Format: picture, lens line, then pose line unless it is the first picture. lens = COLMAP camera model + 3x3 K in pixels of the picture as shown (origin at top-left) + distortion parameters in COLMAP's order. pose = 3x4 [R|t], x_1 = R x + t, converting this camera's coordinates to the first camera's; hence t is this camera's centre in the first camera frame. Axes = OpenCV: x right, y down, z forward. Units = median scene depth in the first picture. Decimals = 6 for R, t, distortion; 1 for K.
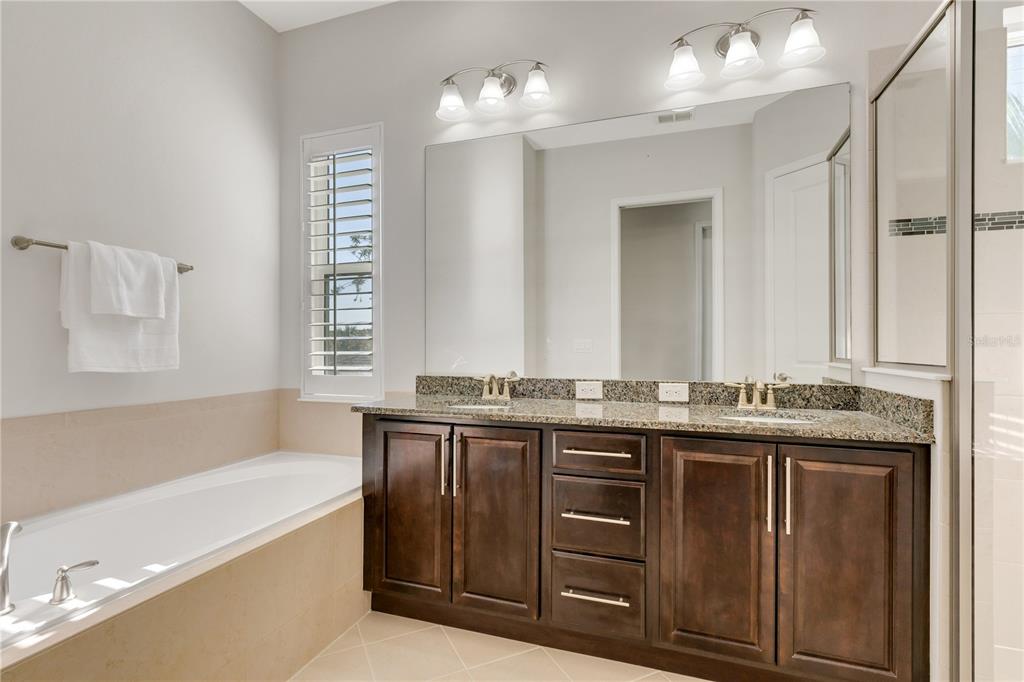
lens RADIAL K [[488.4, 0, 509.3], [0, 488.4, 344.8], [0, 0, 1]] dist [0.000882, 0.000035]
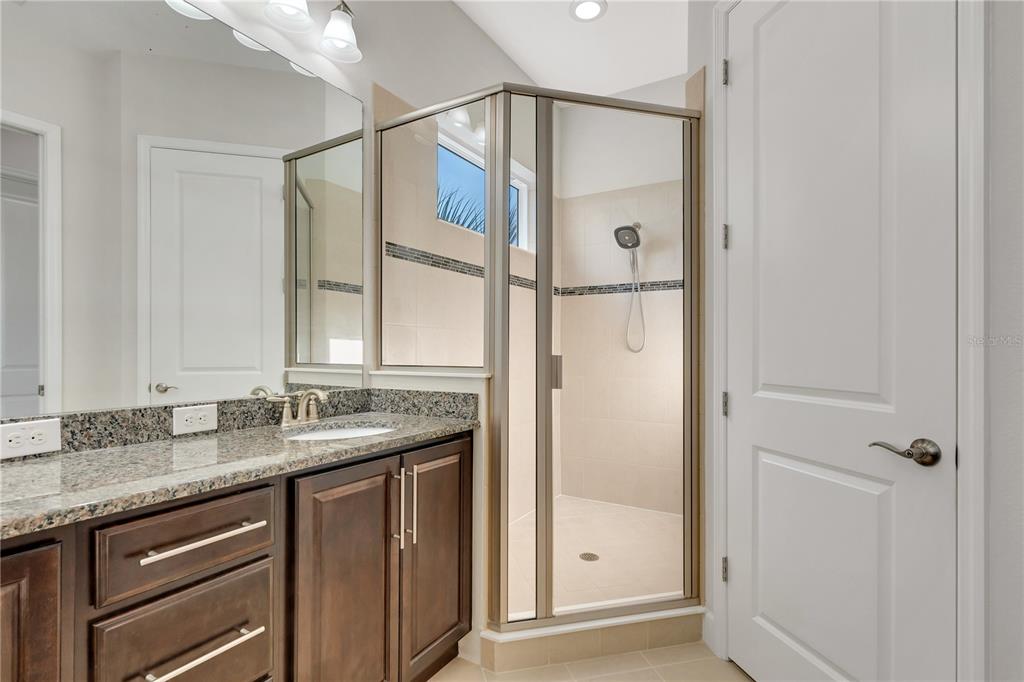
lens RADIAL K [[488.4, 0, 512.8], [0, 488.4, 348.8], [0, 0, 1]] dist [0.000882, 0.000035]
pose [[0.195182, 0.003952, 0.980759, -0.270150], [-0.004416, 0.999985, -0.003151, -0.001113], [-0.980757, -0.003716, 0.195196, 0.464936]]
